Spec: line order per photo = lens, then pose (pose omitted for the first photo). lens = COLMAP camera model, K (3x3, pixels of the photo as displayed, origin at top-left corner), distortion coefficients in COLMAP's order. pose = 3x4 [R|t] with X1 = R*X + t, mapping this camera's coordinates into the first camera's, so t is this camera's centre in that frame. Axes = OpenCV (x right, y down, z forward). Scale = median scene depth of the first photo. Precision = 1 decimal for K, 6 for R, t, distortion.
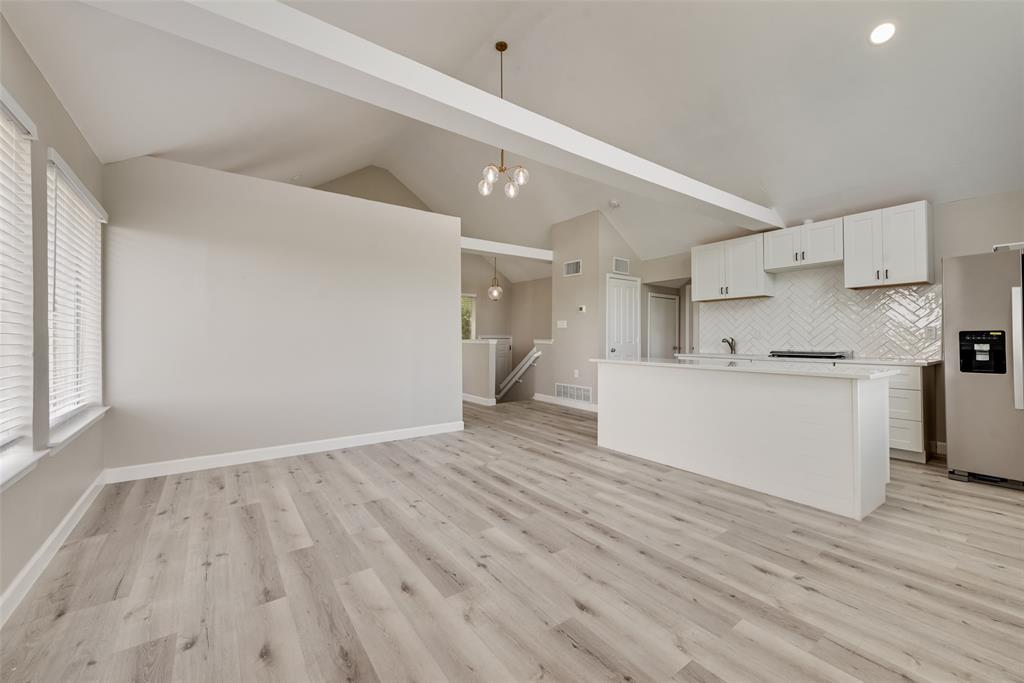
lens RADIAL K [[400.9, 0, 502.4], [0, 400.9, 334.7], [0, 0, 1]] dist [0.009811, -0.001540]
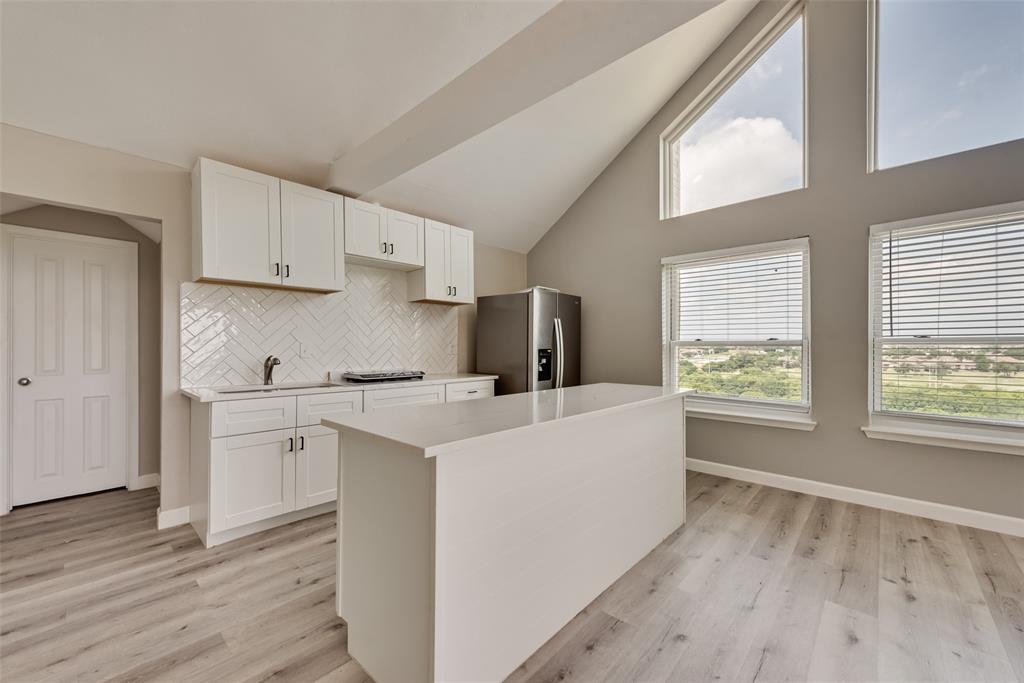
lens RADIAL K [[400.9, 0, 507.8], [0, 400.9, 347.9], [0, 0, 1]] dist [0.009811, -0.001540]
pose [[-0.202630, -0.000529, 0.979255, -0.087523], [-0.006835, 0.999976, -0.000874, -0.011249], [-0.979232, -0.006871, -0.202628, 1.566766]]
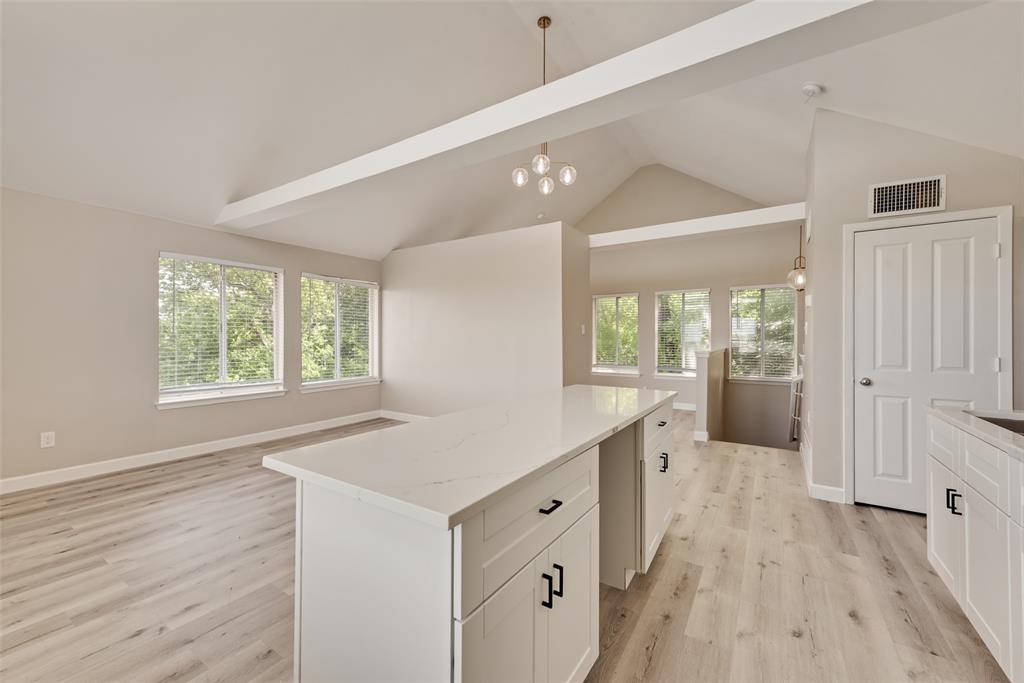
lens RADIAL K [[400.9, 0, 508.1], [0, 400.9, 337.3], [0, 0, 1]] dist [0.009811, -0.001540]
pose [[0.368042, 0.000127, -0.929809, 1.311614], [0.003961, 0.999991, 0.001704, -0.038912], [0.929801, -0.004310, 0.368038, 0.977883]]
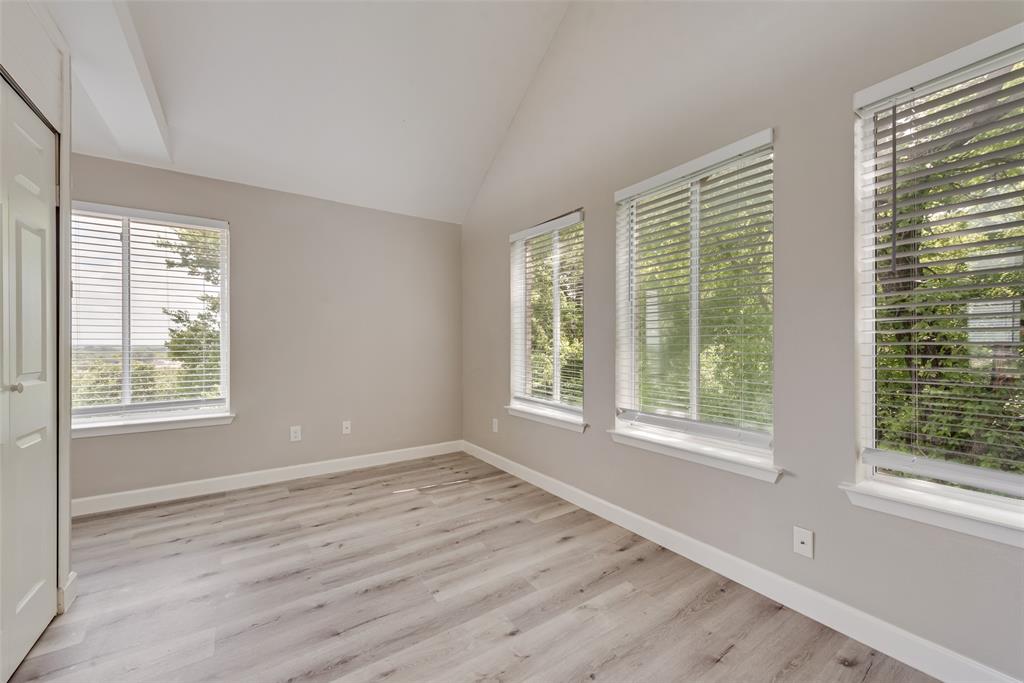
lens RADIAL K [[400.9, 0, 510.4], [0, 400.9, 348.6], [0, 0, 1]] dist [0.009811, -0.001540]
pose [[-0.033488, 0.006689, -0.999417, -0.264788], [0.017697, 0.999825, 0.006099, 0.011846], [0.999282, -0.017482, -0.033601, 2.439363]]
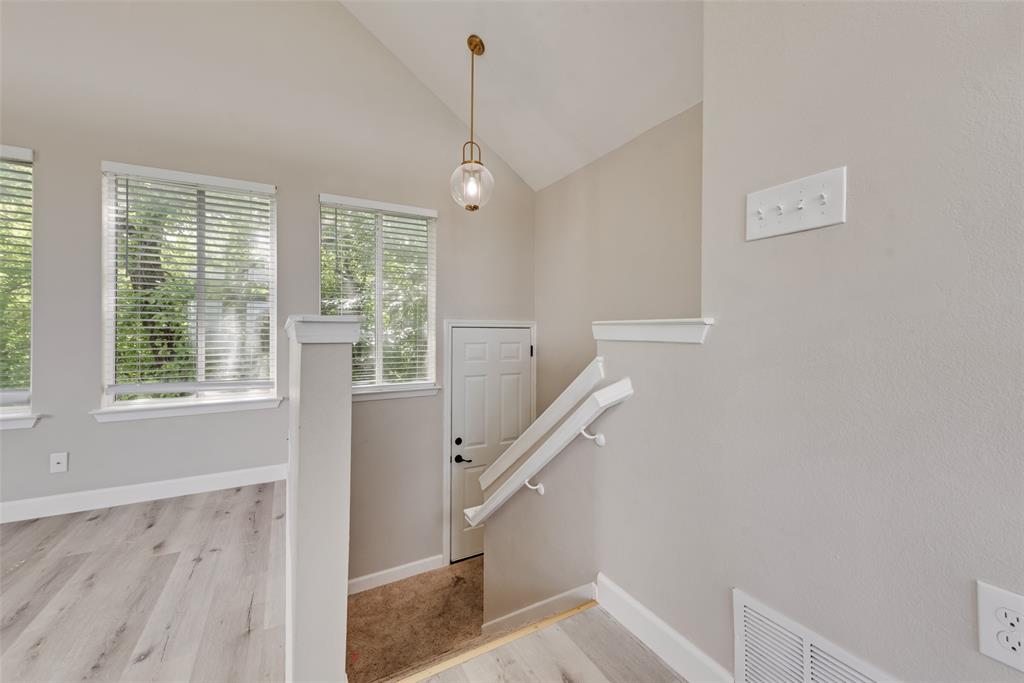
lens RADIAL K [[400.9, 0, 508.9], [0, 400.9, 331.3], [0, 0, 1]] dist [0.009811, -0.001540]
pose [[0.993299, -0.002678, -0.115538, 0.156955], [0.002725, 0.999996, 0.000253, 0.045988], [0.115537, -0.000566, 0.993303, 2.114824]]
